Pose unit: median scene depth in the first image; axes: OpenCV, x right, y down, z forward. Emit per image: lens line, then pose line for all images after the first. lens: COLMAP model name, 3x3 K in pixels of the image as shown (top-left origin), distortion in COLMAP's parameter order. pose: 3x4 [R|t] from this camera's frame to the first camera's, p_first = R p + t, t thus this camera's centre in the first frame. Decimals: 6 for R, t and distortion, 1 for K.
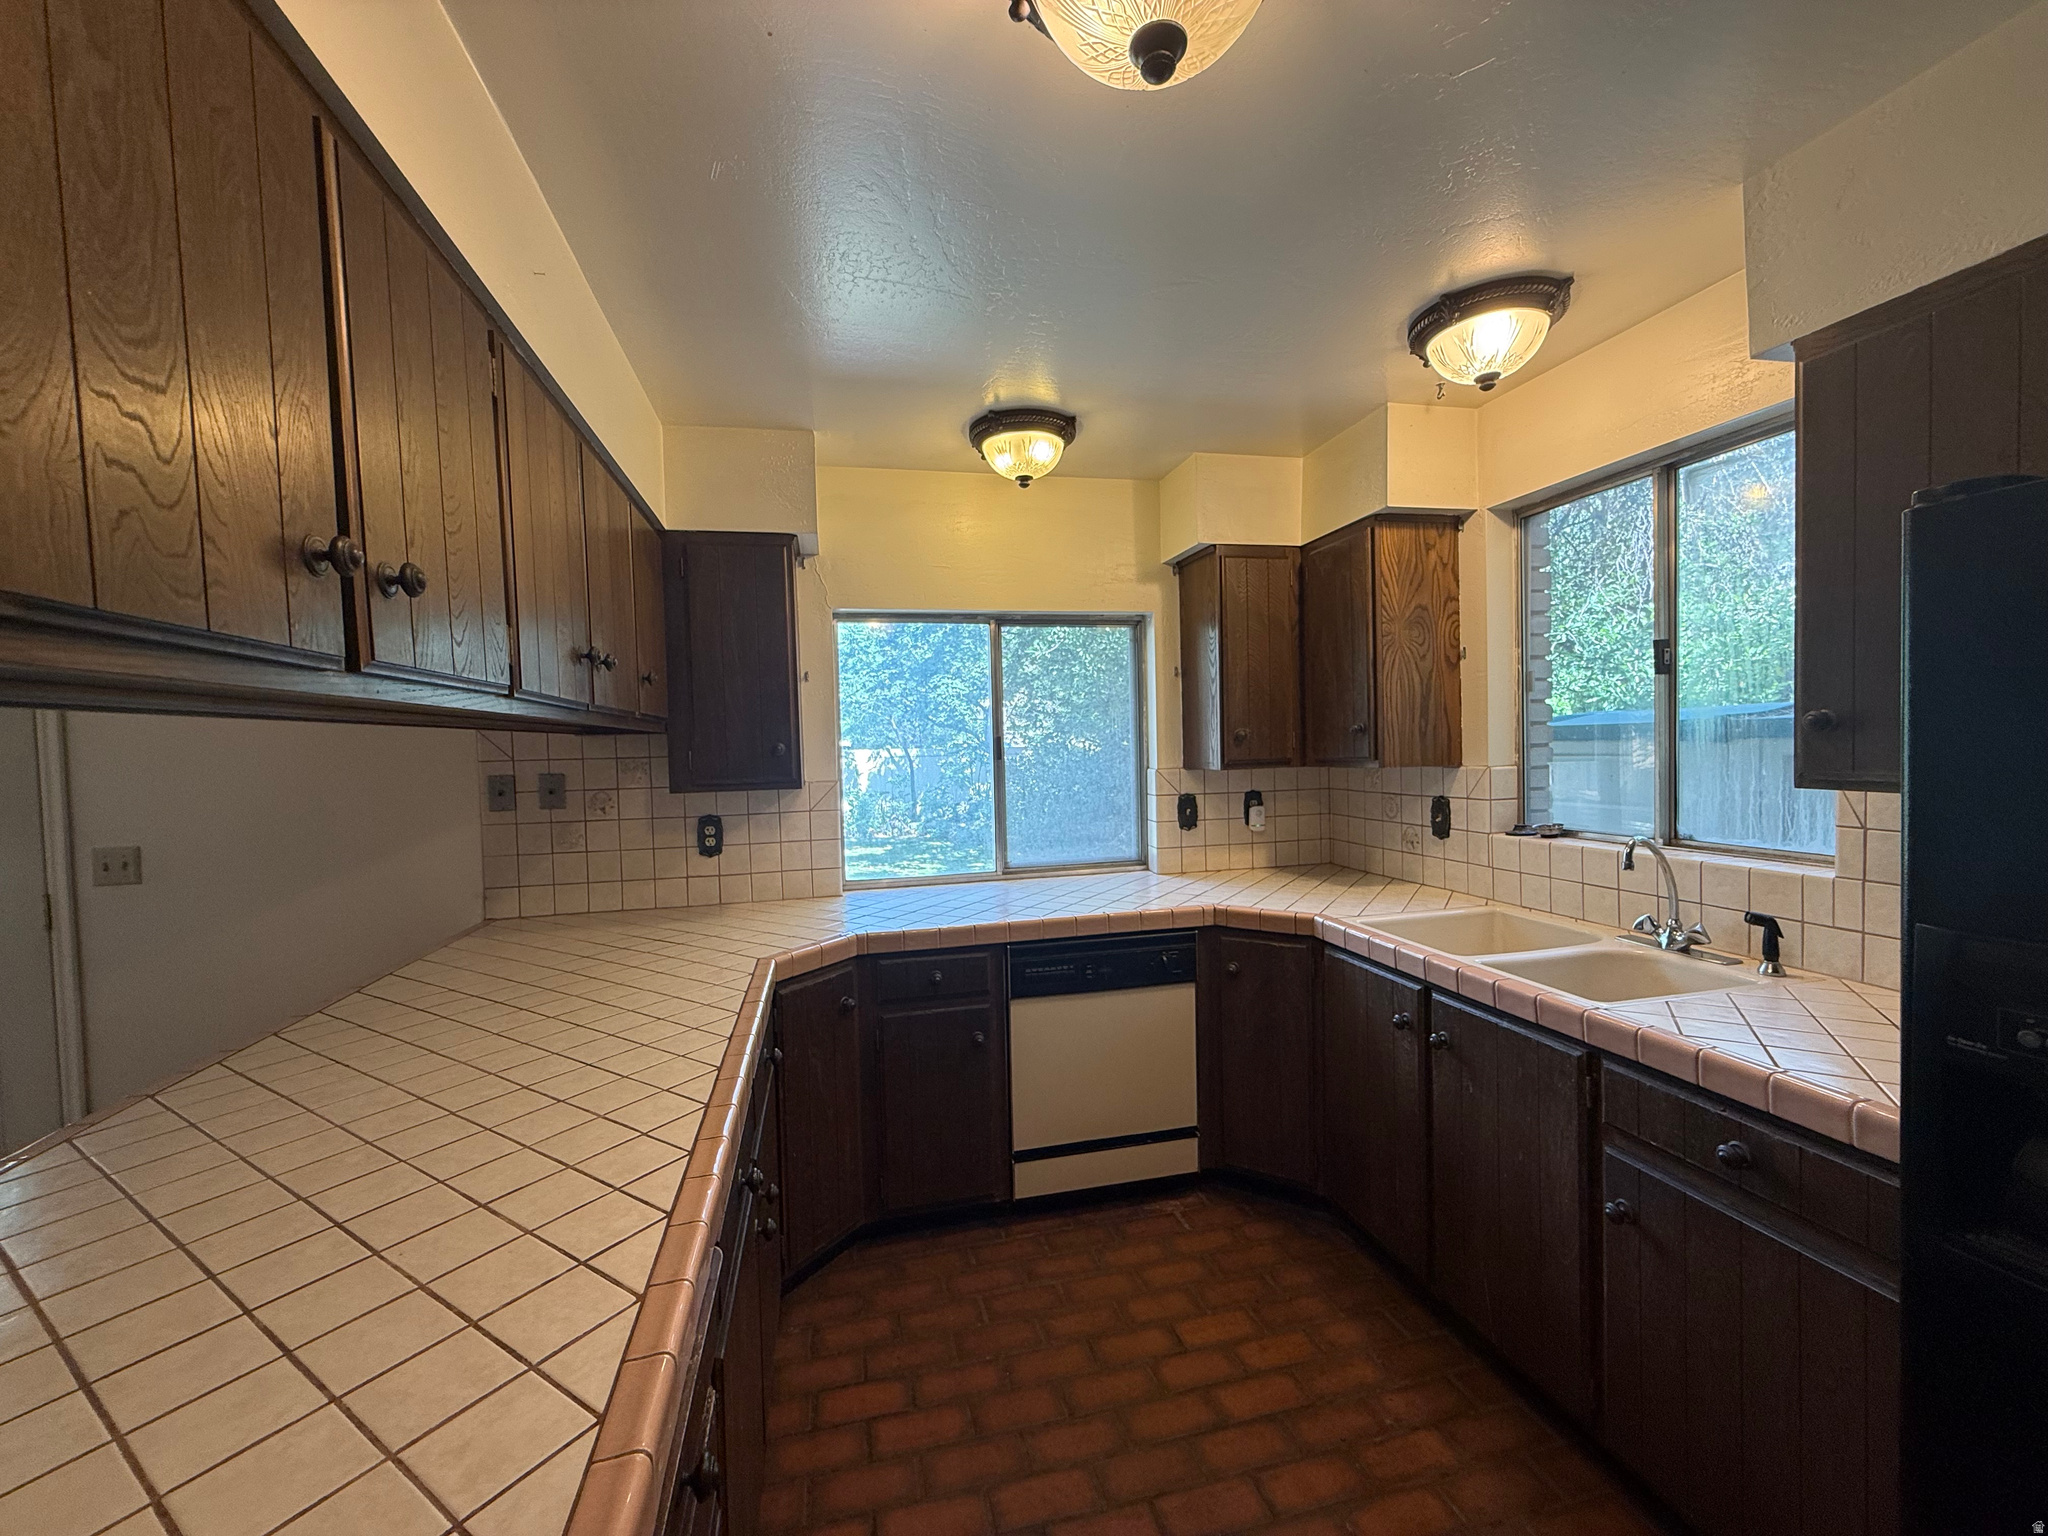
lens RADIAL K [[816.9, 0, 1020.0], [0, 816.9, 771.0], [0, 0, 1]] dist [-0.000864, 0.000140]
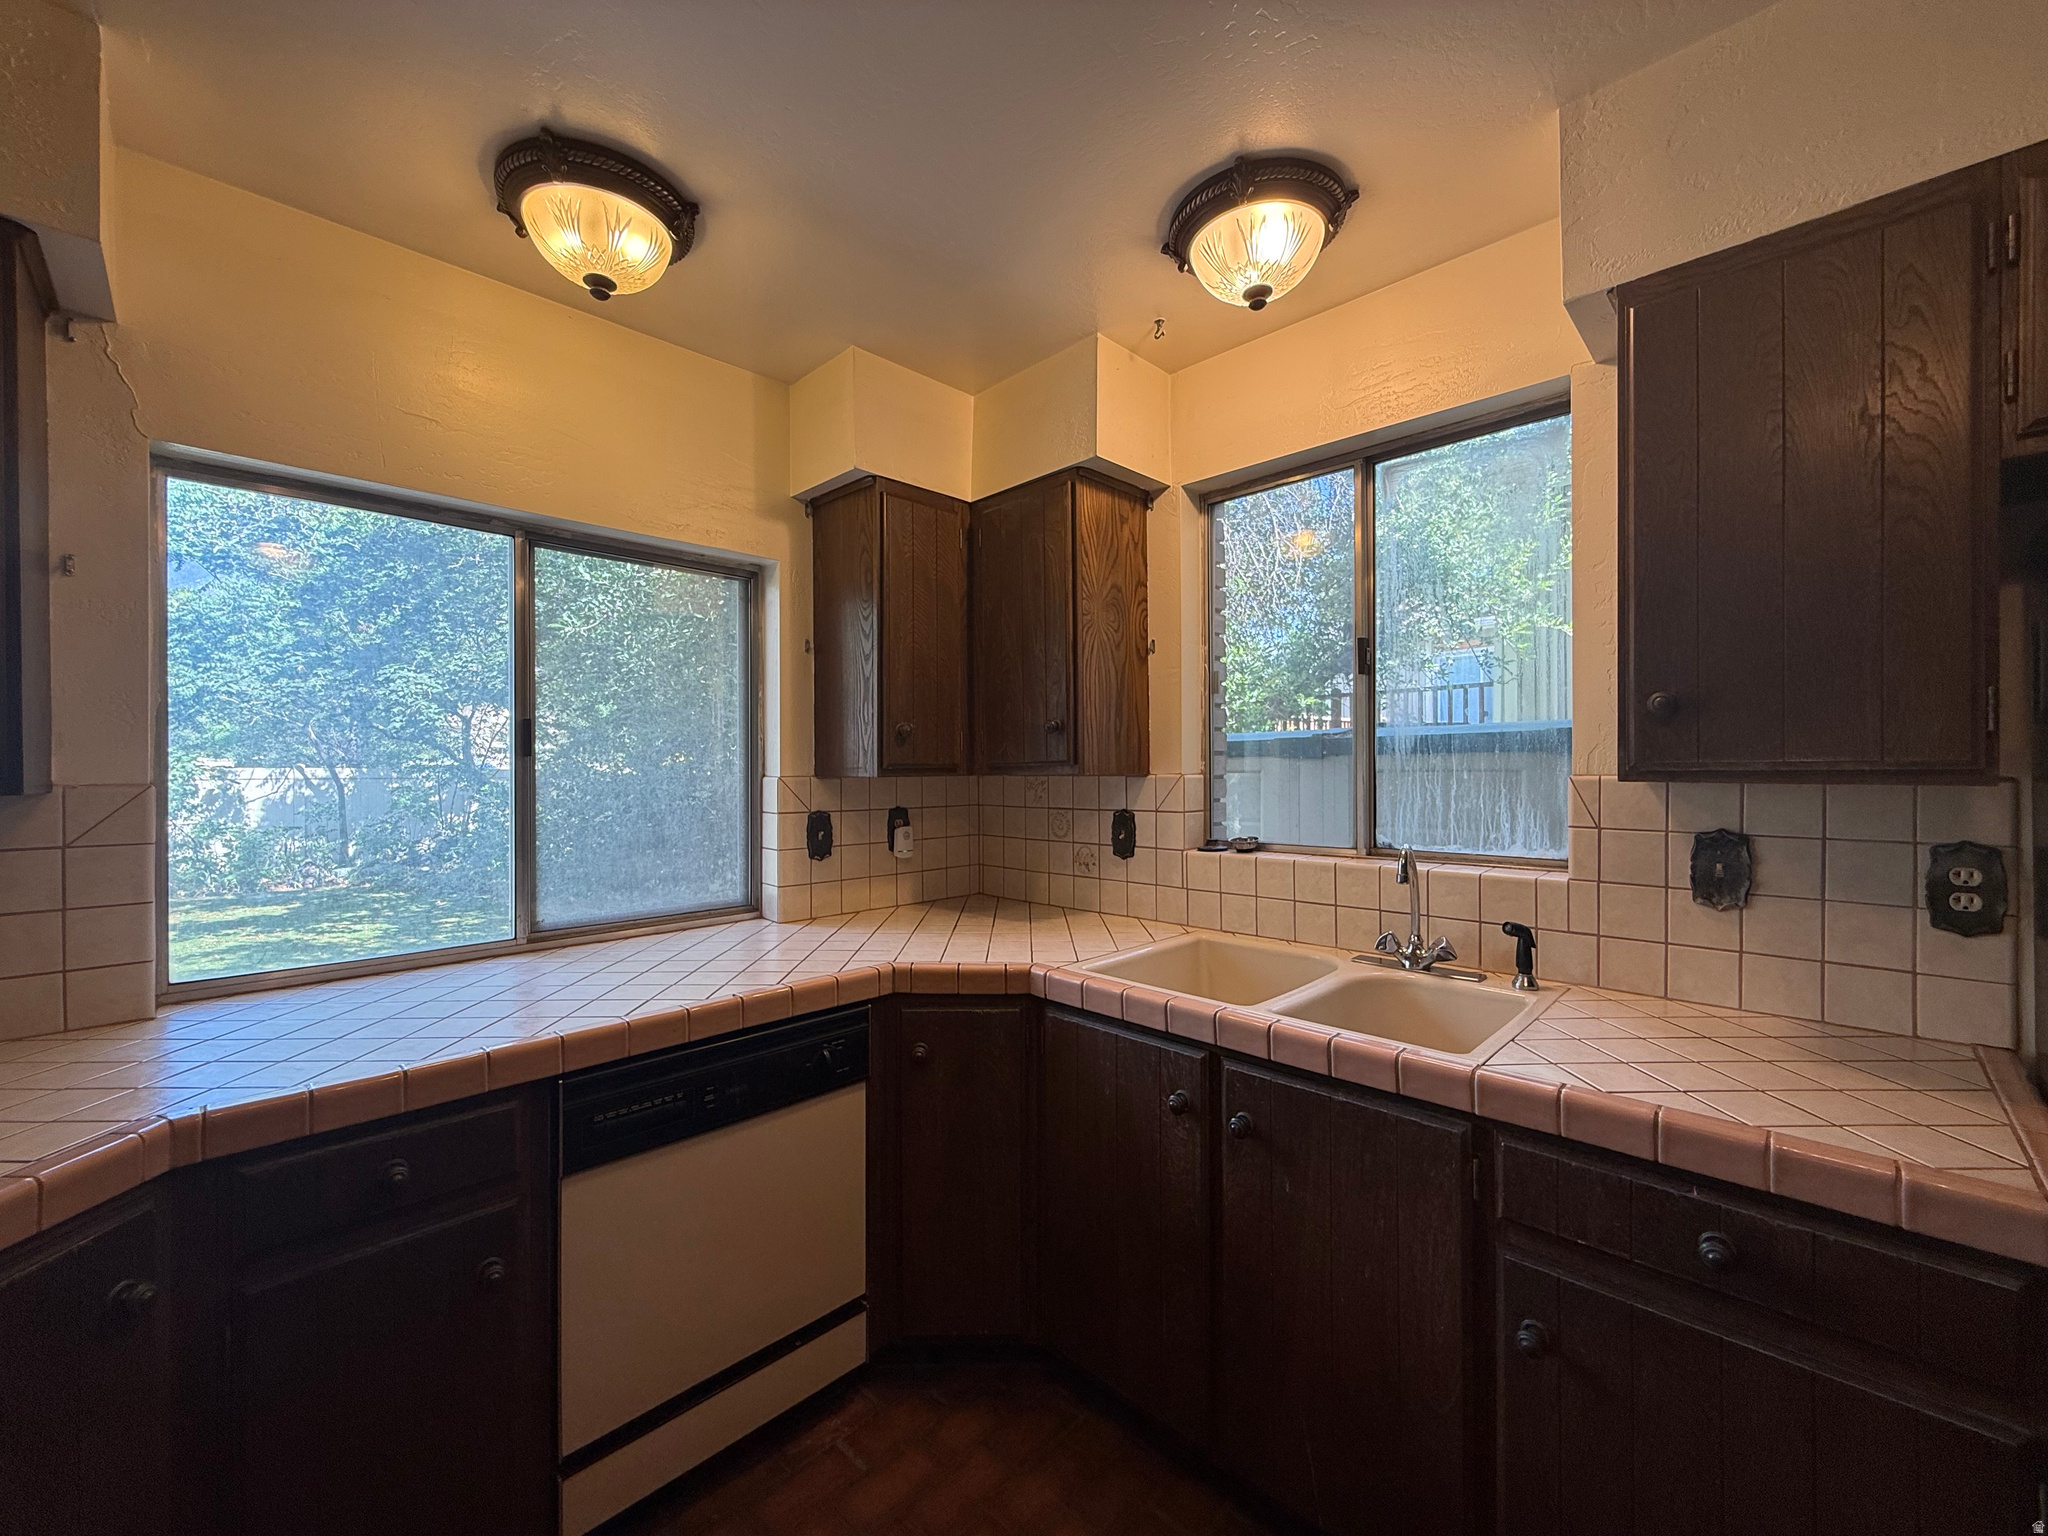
lens RADIAL K [[816.9, 0, 1020.0], [0, 816.9, 771.0], [0, 0, 1]] dist [-0.000864, 0.000140]
pose [[0.846446, 0.021560, 0.532038, -0.046497], [-0.000893, 0.999236, -0.039073, 0.025732], [-0.532474, 0.032598, 0.845818, 0.344804]]
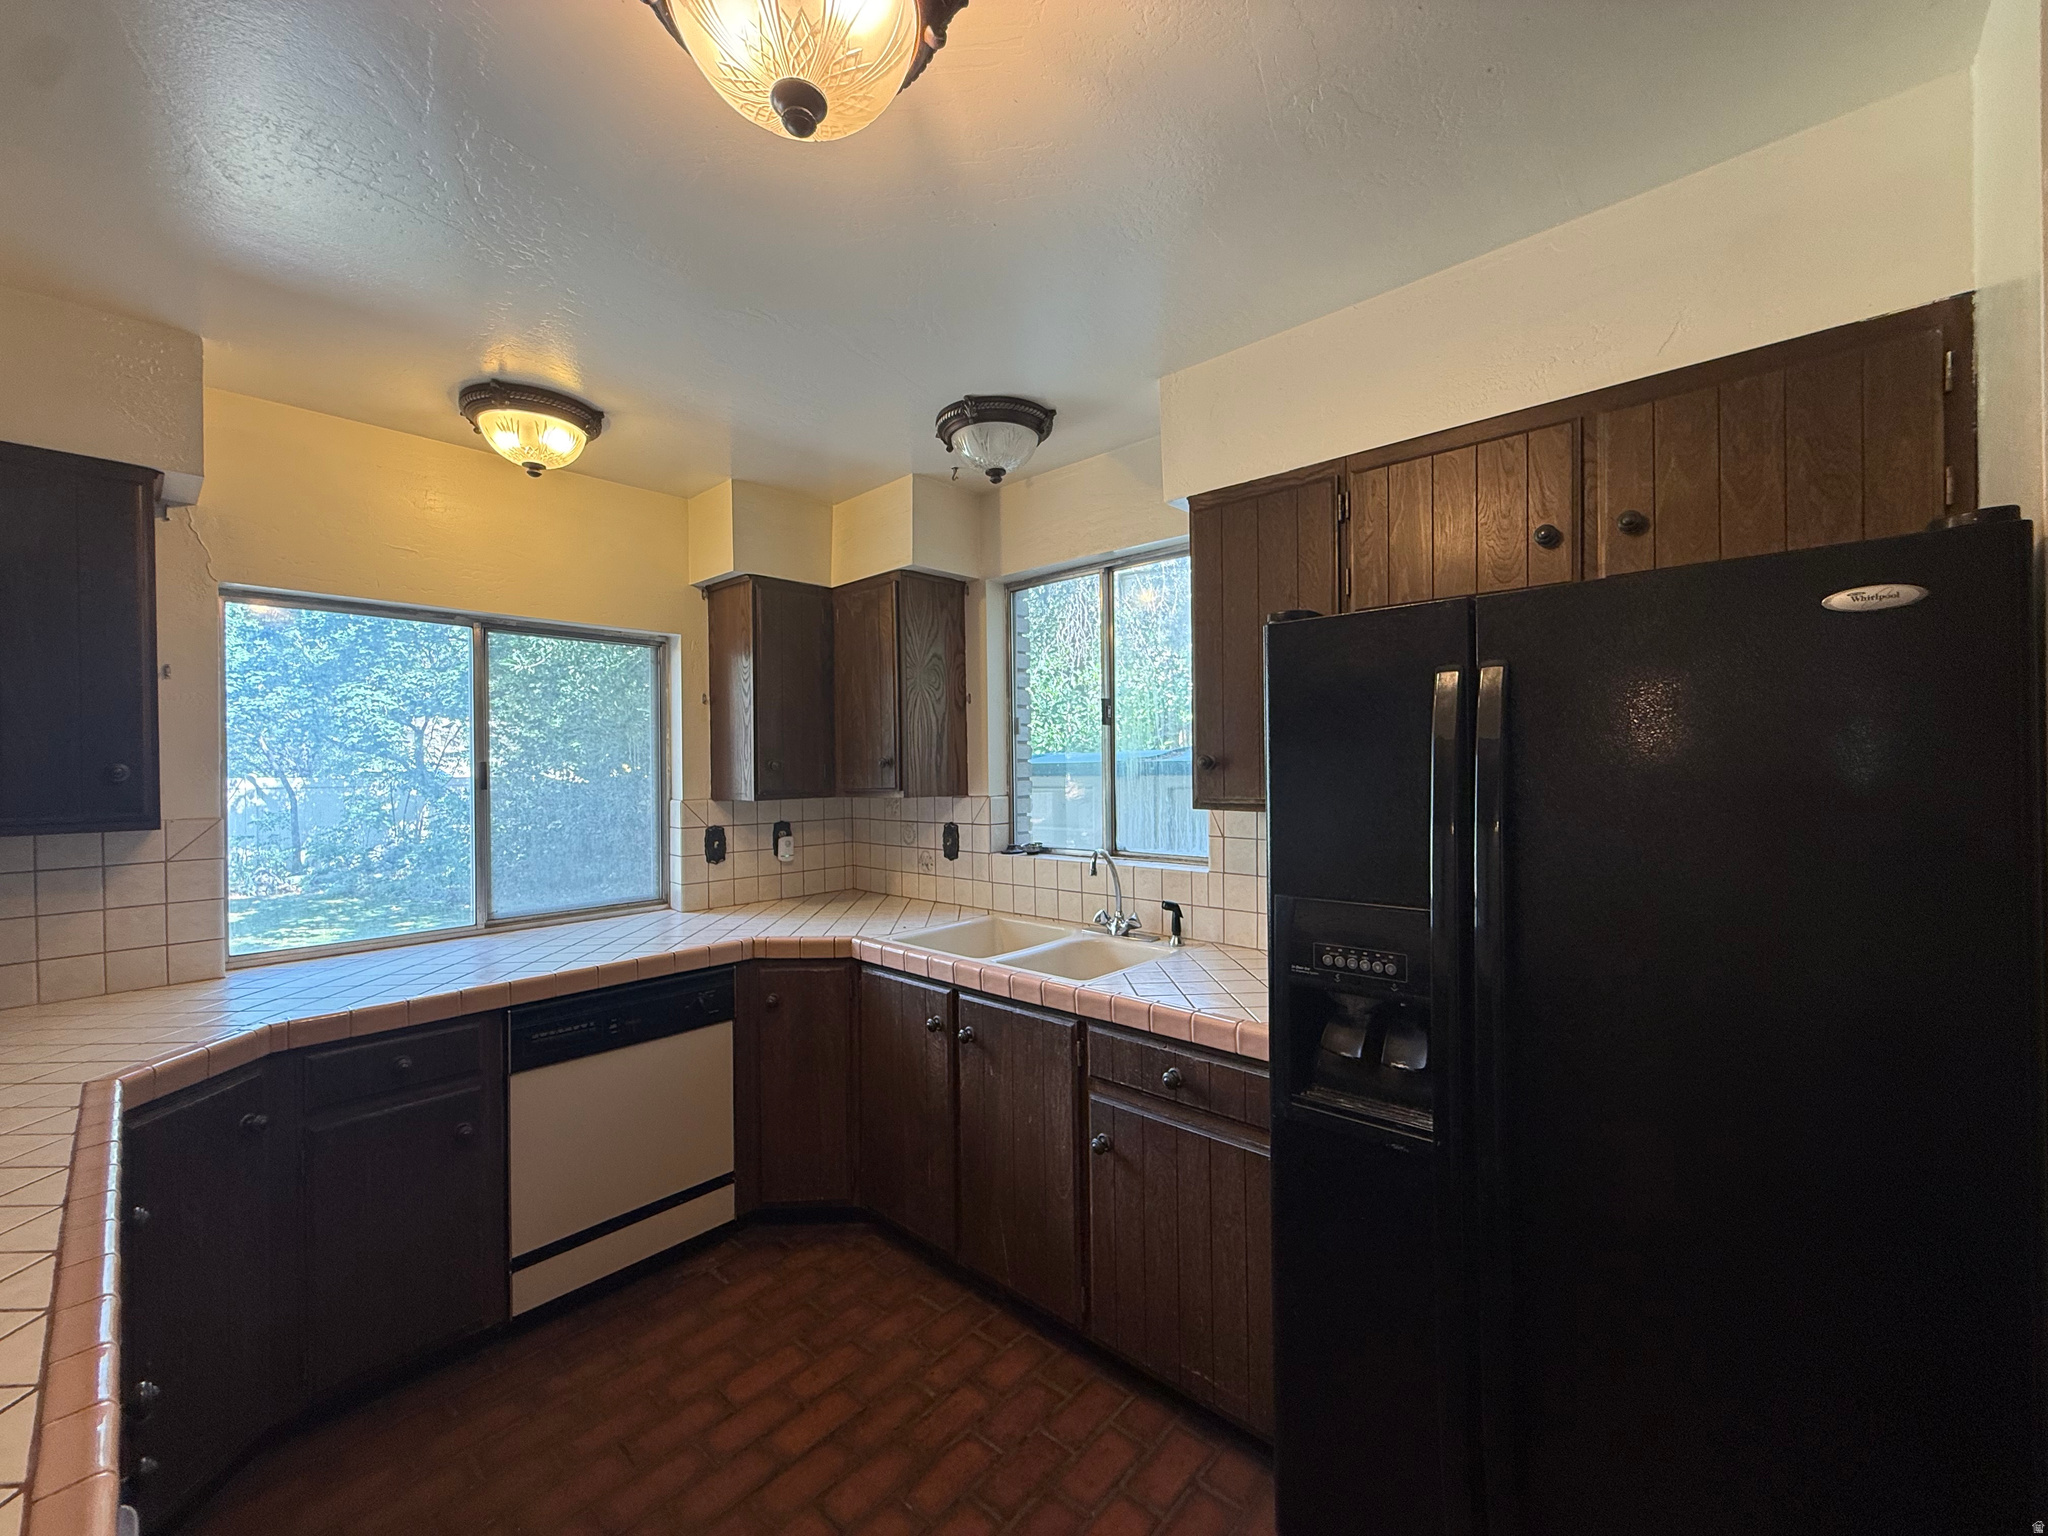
lens RADIAL K [[816.9, 0, 1020.0], [0, 816.9, 771.0], [0, 0, 1]] dist [-0.000864, 0.000140]
pose [[0.823487, 0.015765, 0.567116, -0.058282], [0.007547, 0.999221, -0.038735, 0.004249], [-0.567285, 0.036178, 0.822727, 0.002296]]
